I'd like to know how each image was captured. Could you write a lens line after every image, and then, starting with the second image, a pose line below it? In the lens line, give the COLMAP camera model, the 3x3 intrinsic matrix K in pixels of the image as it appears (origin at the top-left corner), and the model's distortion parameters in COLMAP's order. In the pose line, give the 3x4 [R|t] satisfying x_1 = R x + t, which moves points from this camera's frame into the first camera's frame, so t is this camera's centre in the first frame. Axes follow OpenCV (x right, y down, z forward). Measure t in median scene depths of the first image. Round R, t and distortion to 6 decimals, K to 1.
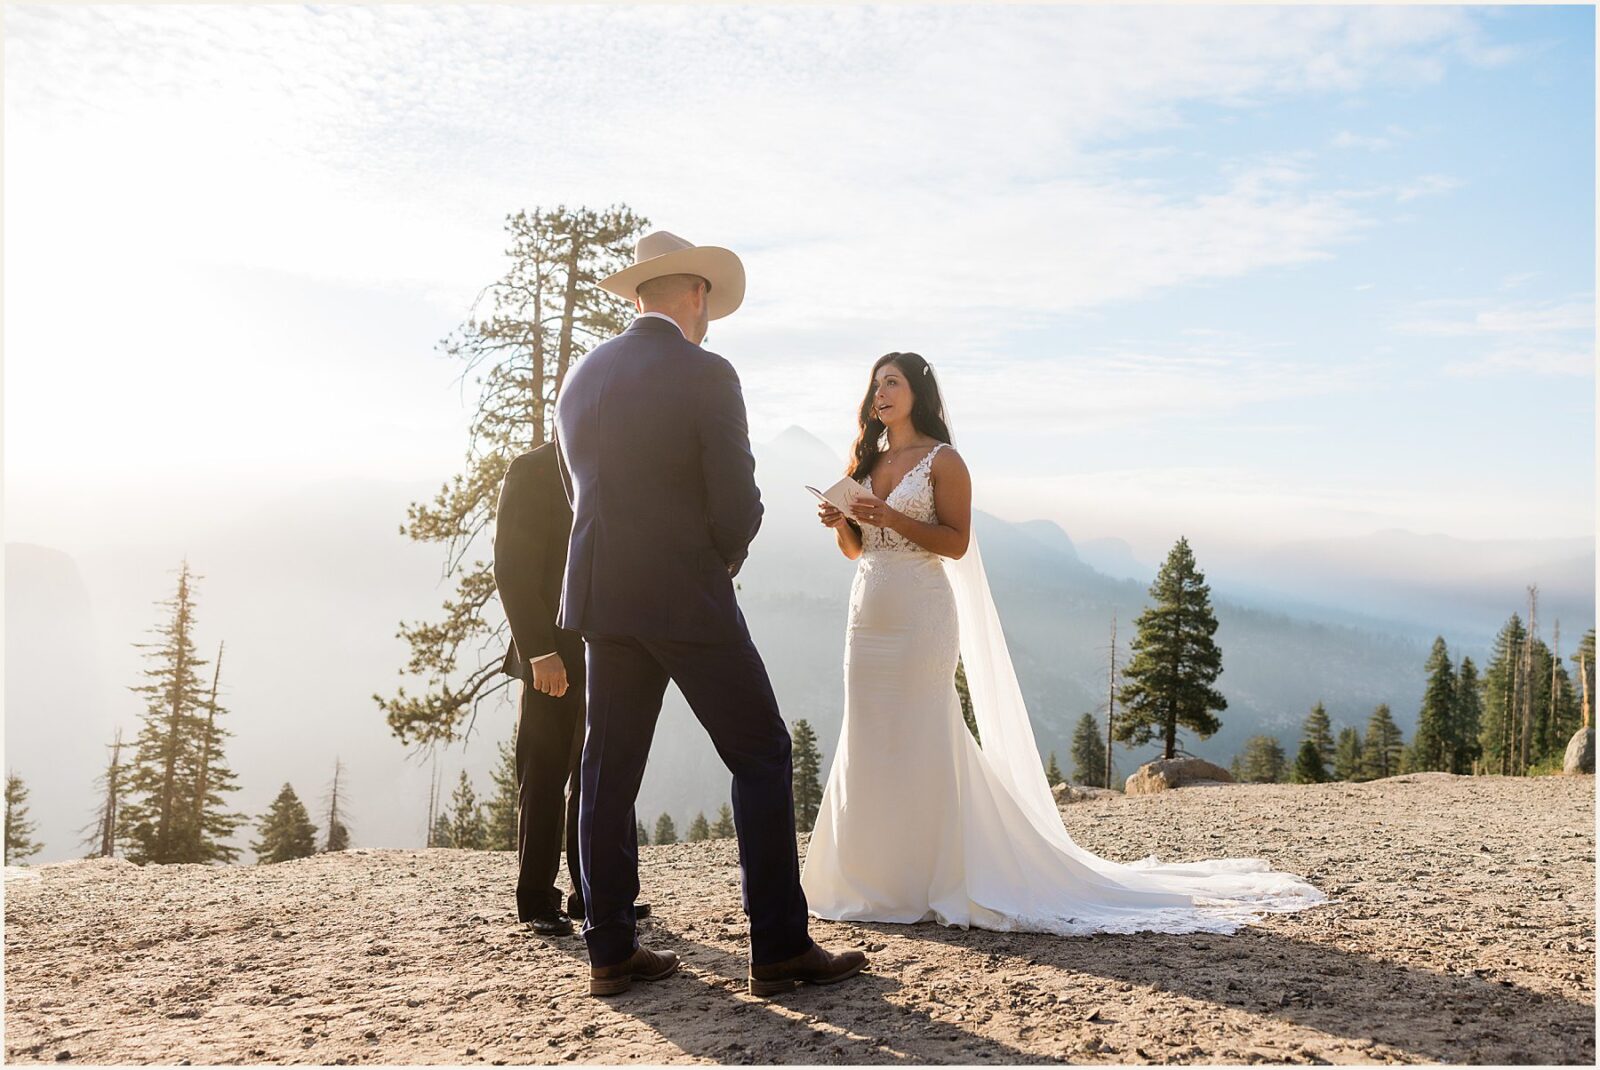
lens RADIAL K [[1308.5, 0, 800.0], [0, 1308.5, 535.0], [0, 0, 1]] dist [0.017386, -0.004236]
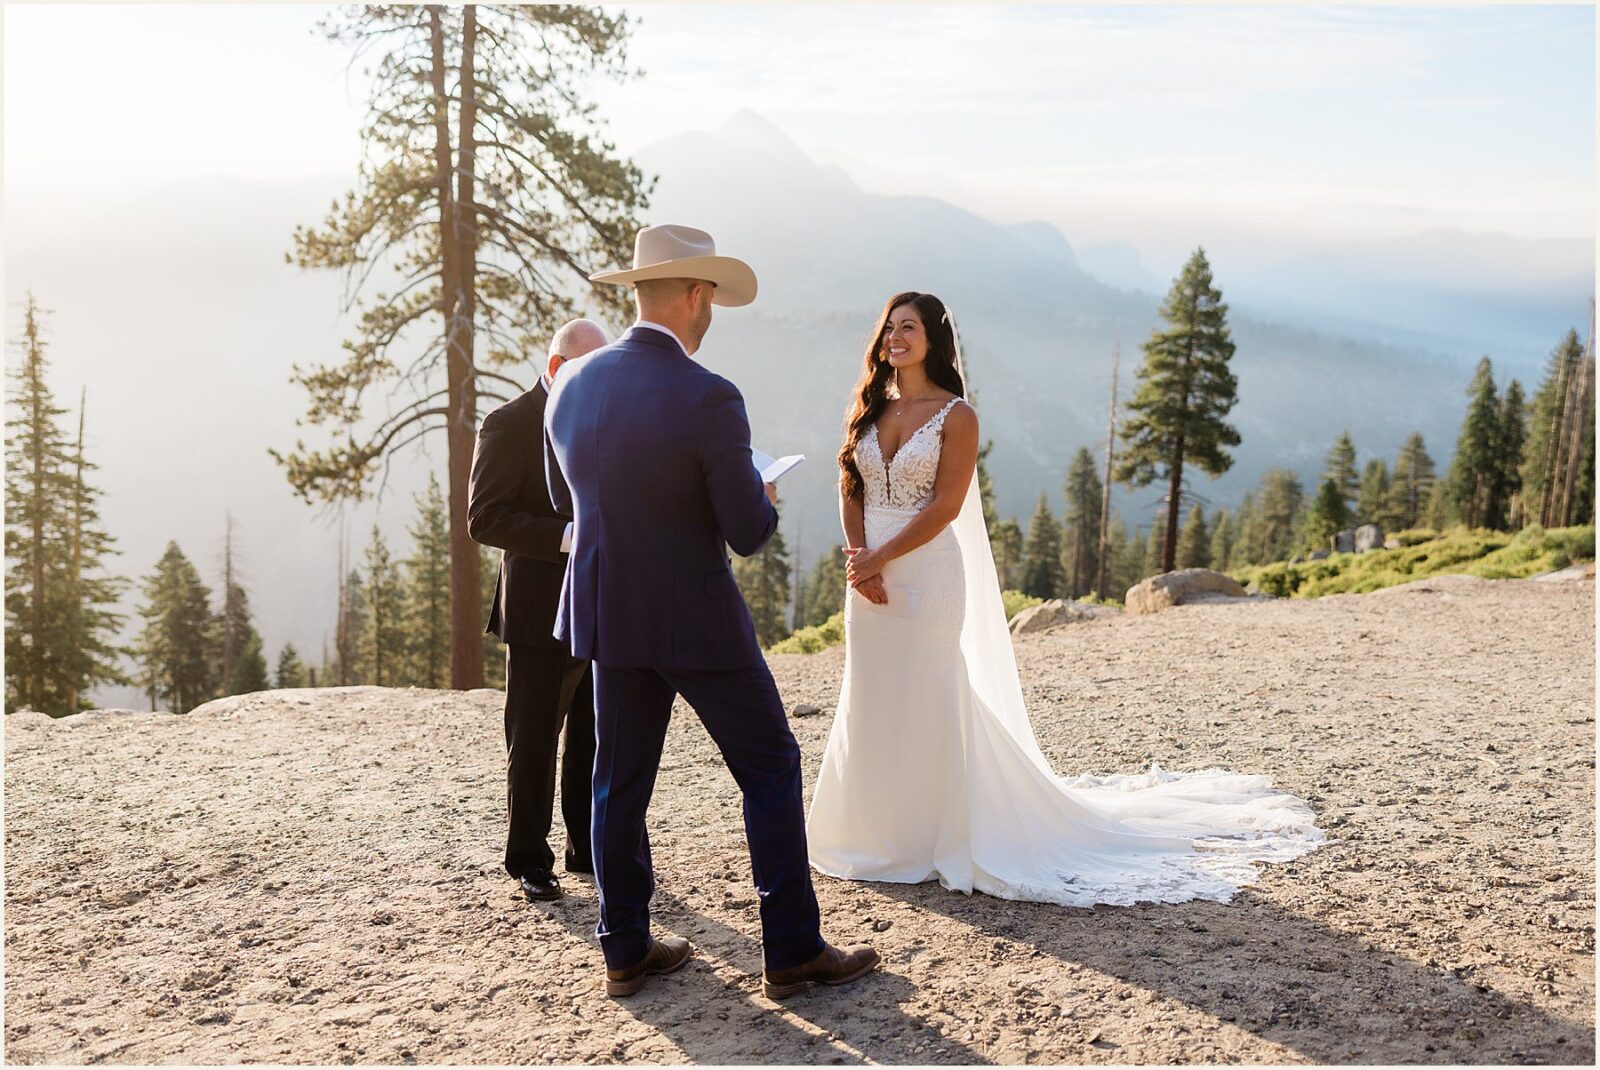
lens RADIAL K [[1505.5, 0, 800.0], [0, 1505.5, 535.0], [0, 0, 1]] dist [0.020733, 0.002273]
pose [[0.999516, -0.014767, 0.027369, -0.018215], [0.009343, 0.982003, 0.188634, -0.111411], [-0.029662, -0.188287, 0.981666, -0.050338]]
